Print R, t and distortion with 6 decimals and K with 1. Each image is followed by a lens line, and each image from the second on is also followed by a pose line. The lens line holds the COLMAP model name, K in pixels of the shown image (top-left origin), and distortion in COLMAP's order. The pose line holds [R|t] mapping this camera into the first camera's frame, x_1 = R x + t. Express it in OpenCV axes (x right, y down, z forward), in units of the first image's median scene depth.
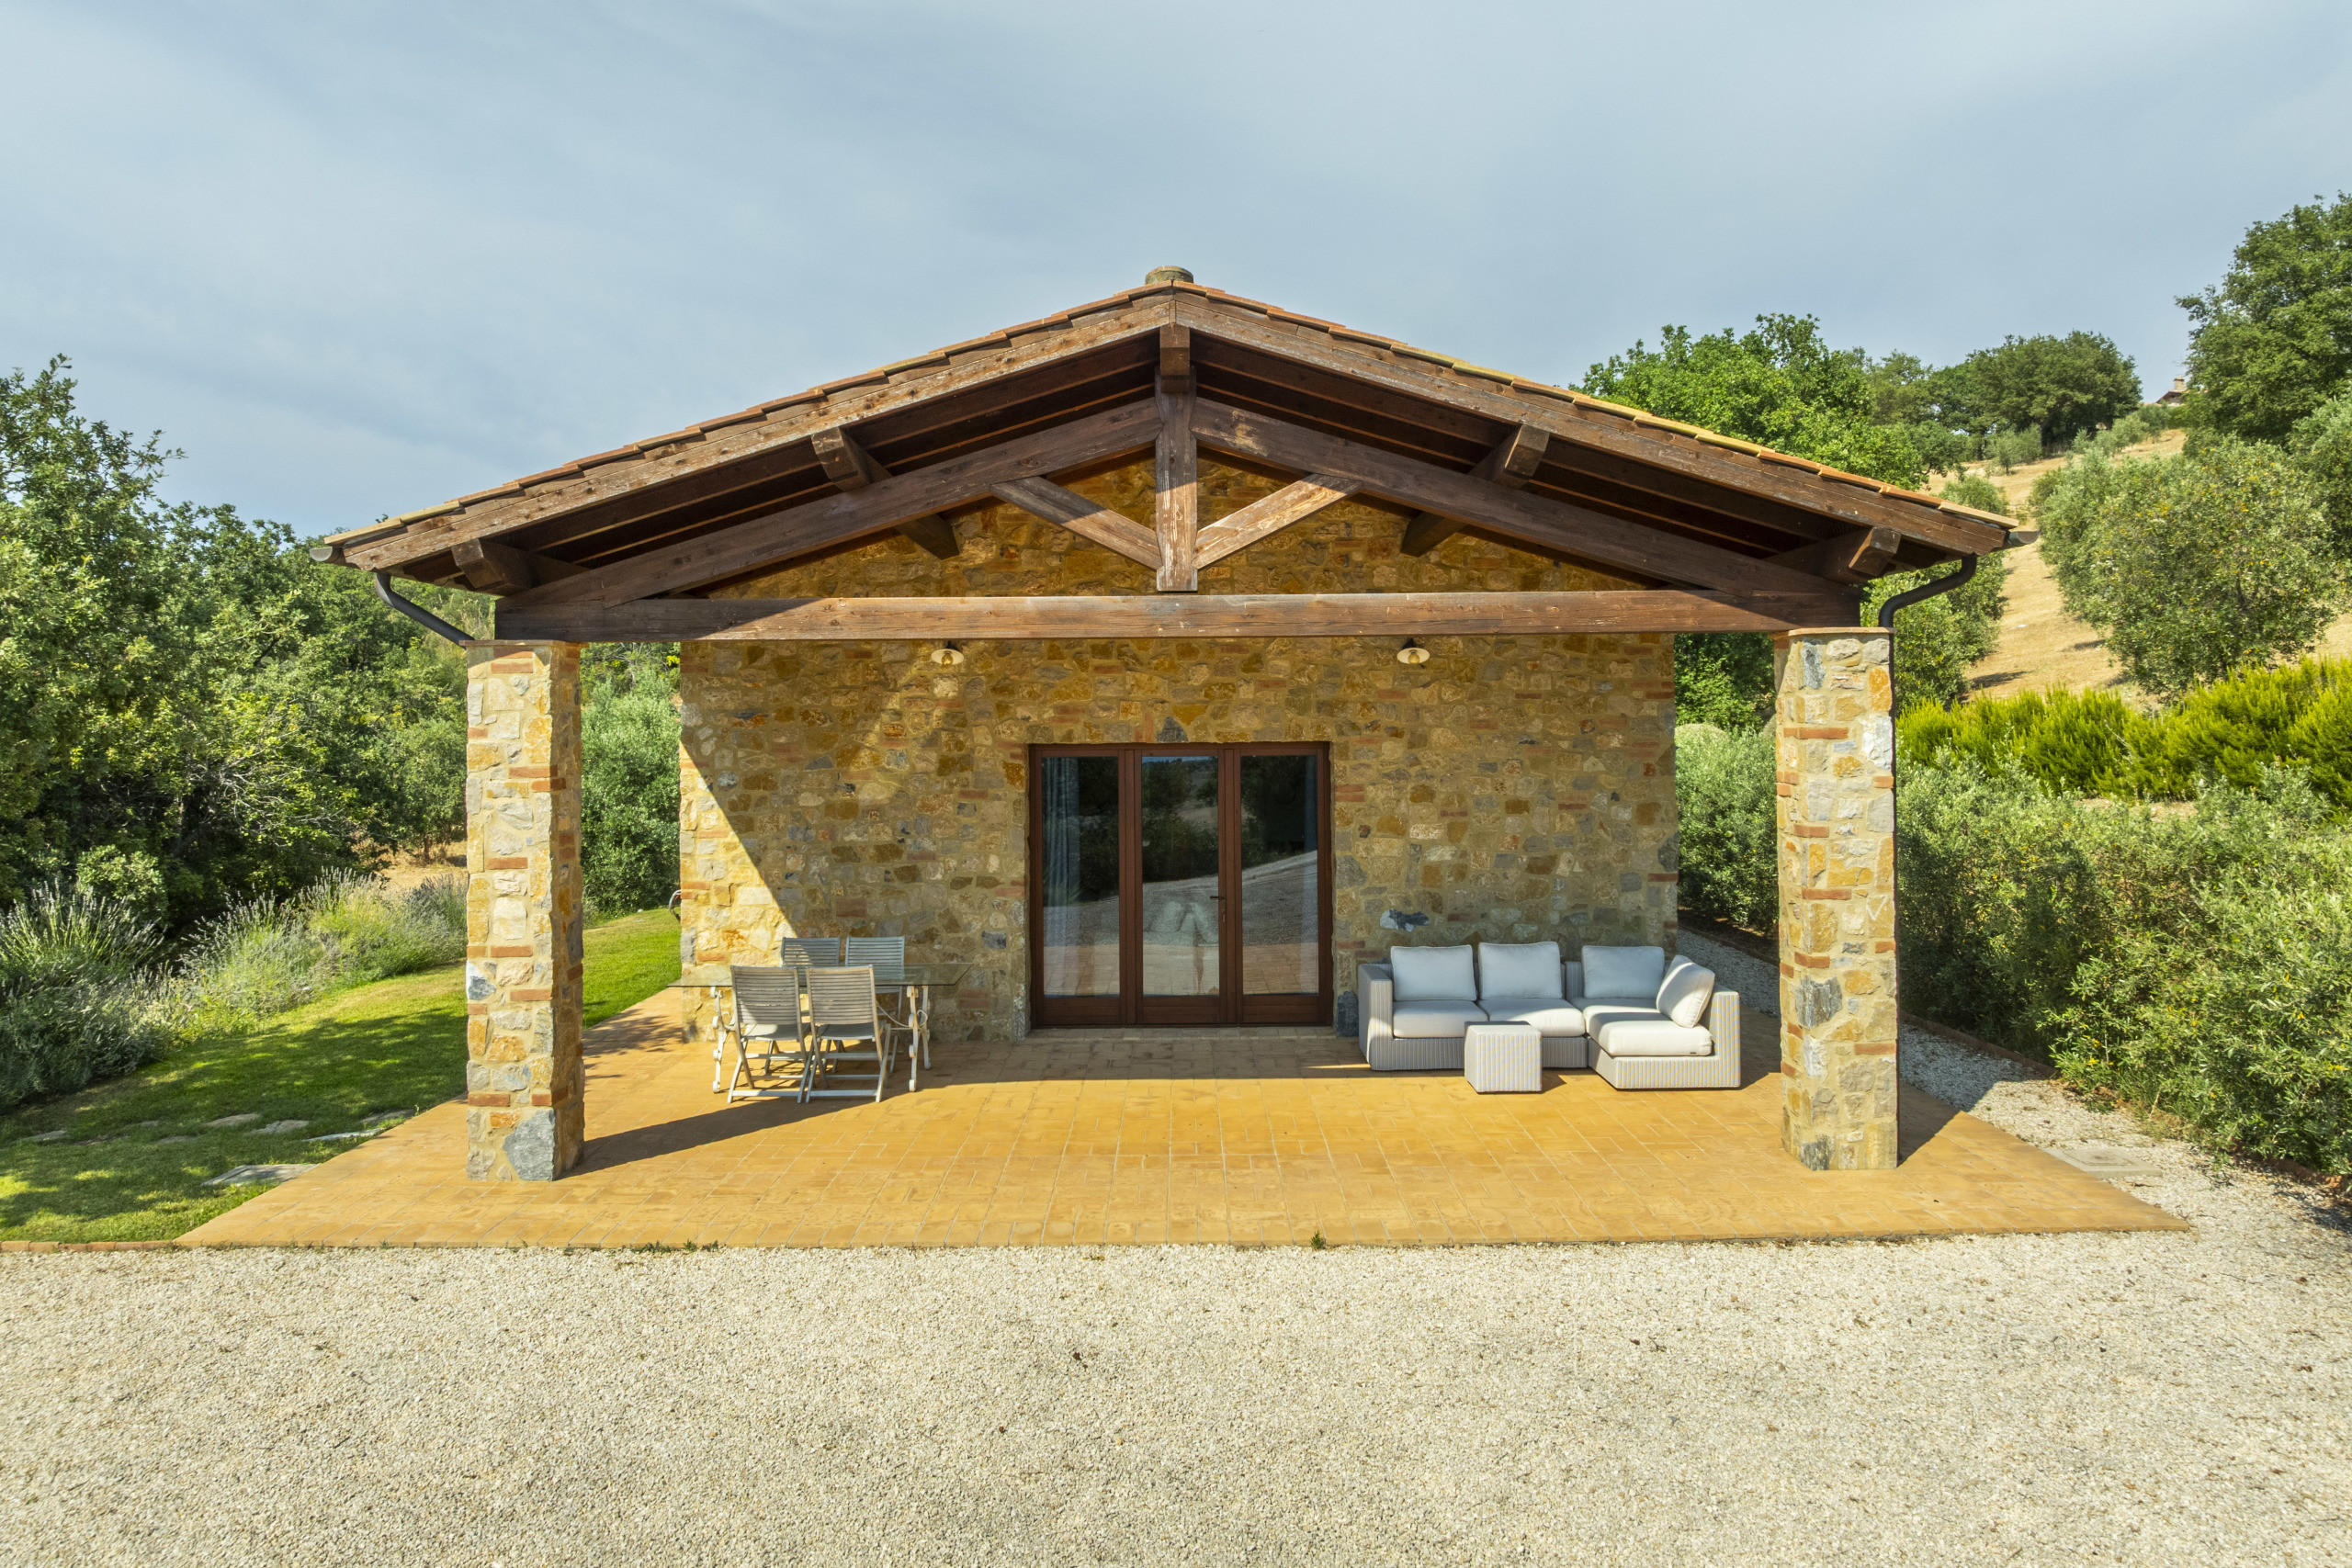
lens RADIAL K [[1655.6, 0, 1175.0], [0, 1655.6, 704.2], [0, 0, 1]] dist [-0.003683, -0.070724]
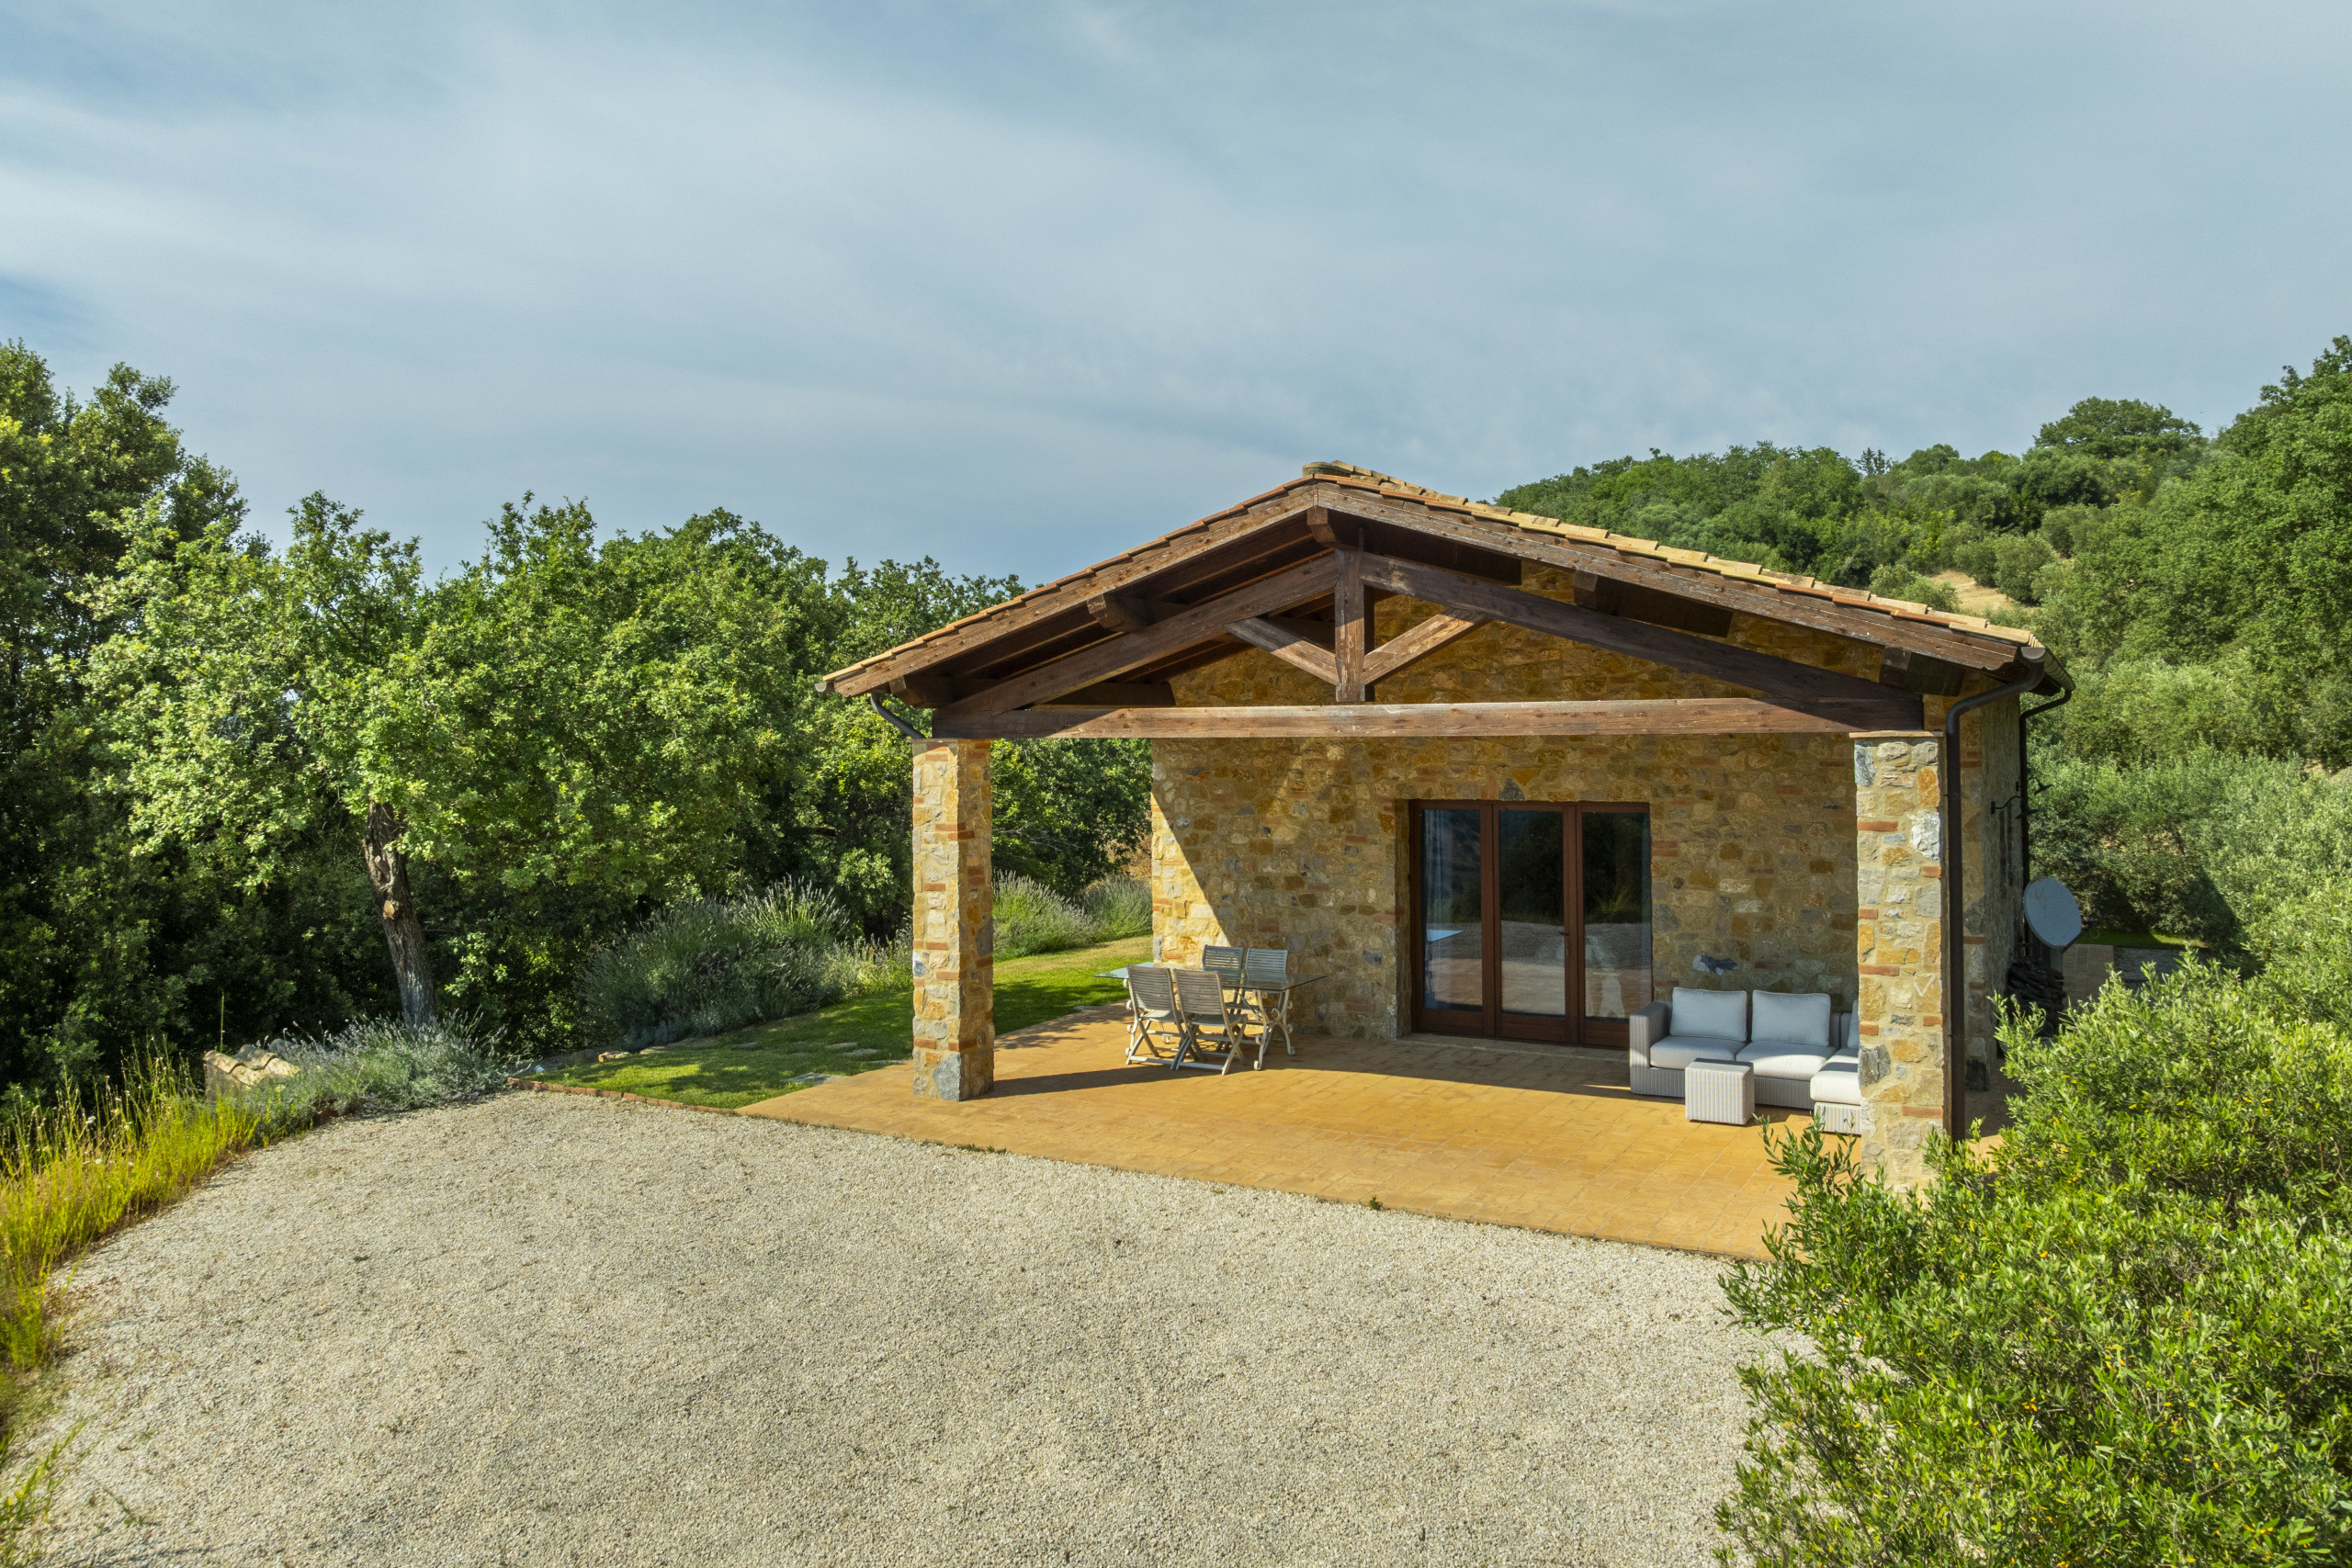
lens RADIAL K [[1655.6, 0, 1175.0], [0, 1655.6, 704.2], [0, 0, 1]] dist [-0.003683, -0.070724]
pose [[0.870785, -0.007086, -0.491613, 0.518084], [0.009179, 0.999956, 0.001847, -0.069711], [0.491579, -0.006121, 0.870812, -0.201826]]
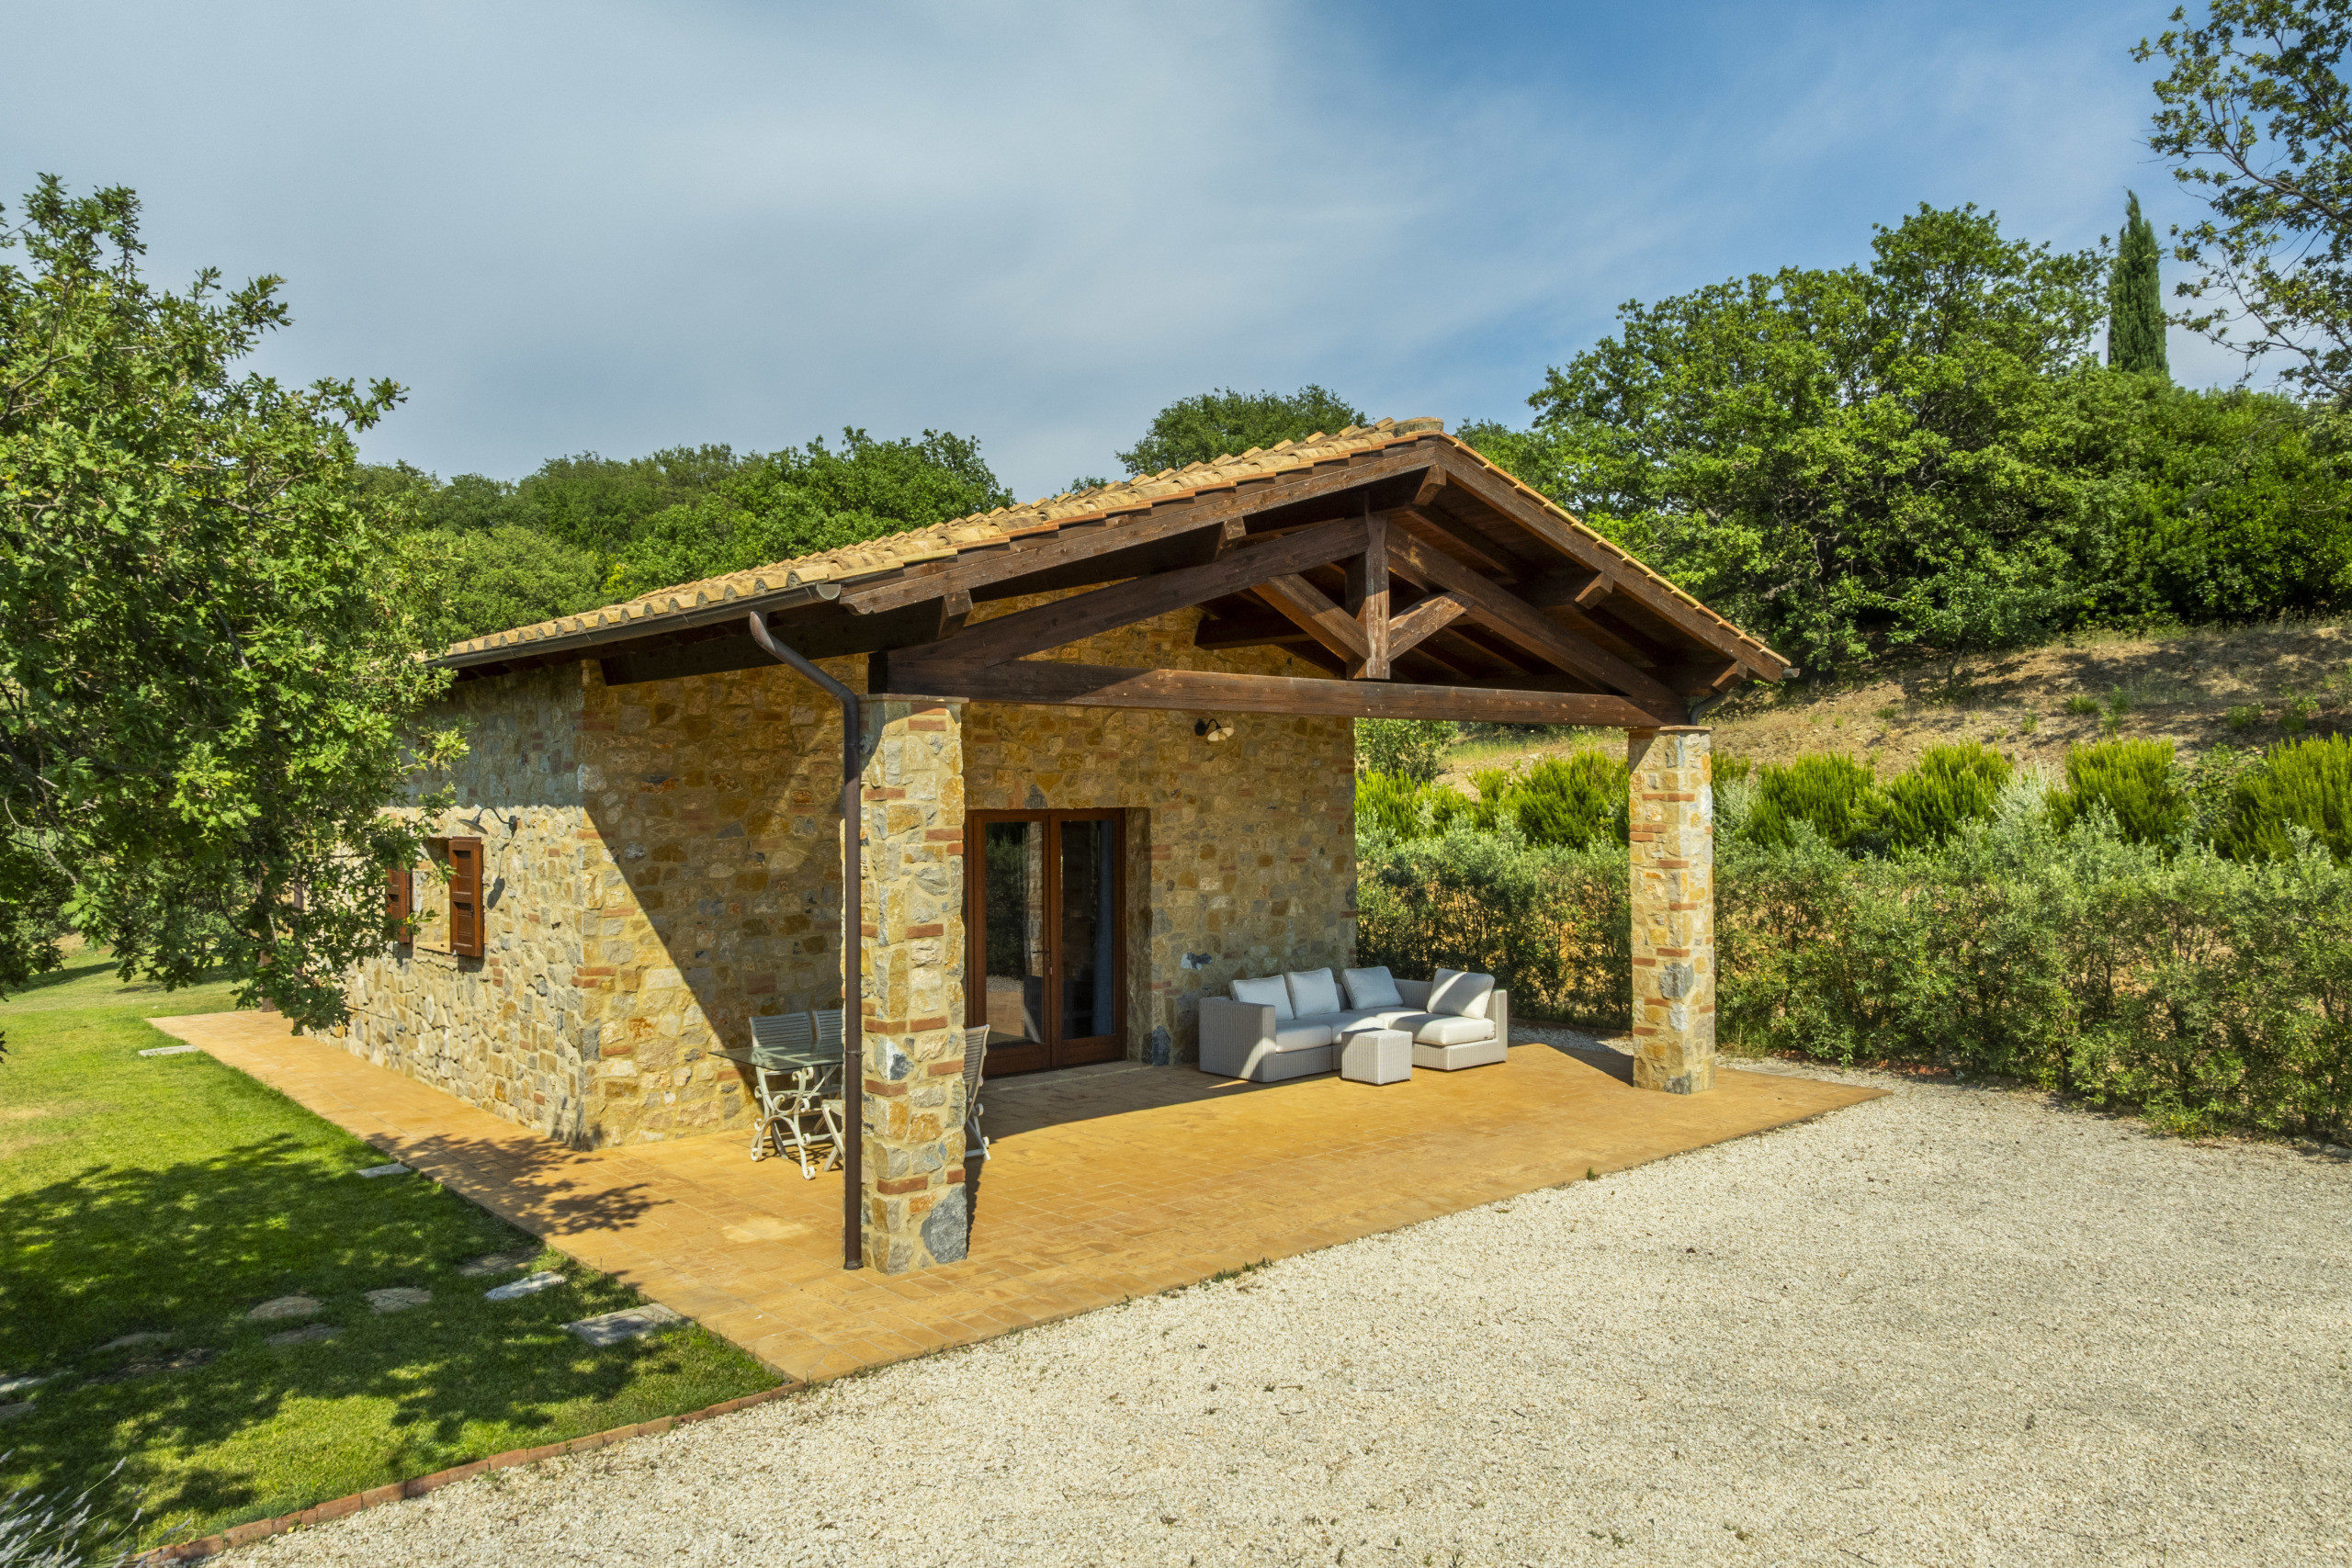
lens RADIAL K [[1658.3, 0, 1176.0], [0, 1658.3, 784.0], [0, 0, 1]] dist [-0.006218, -0.075533]
pose [[0.749795, 0.007834, 0.661624, -0.904264], [-0.008382, 0.999962, -0.002341, 0.012661], [-0.661617, -0.003790, 0.749832, 0.187919]]
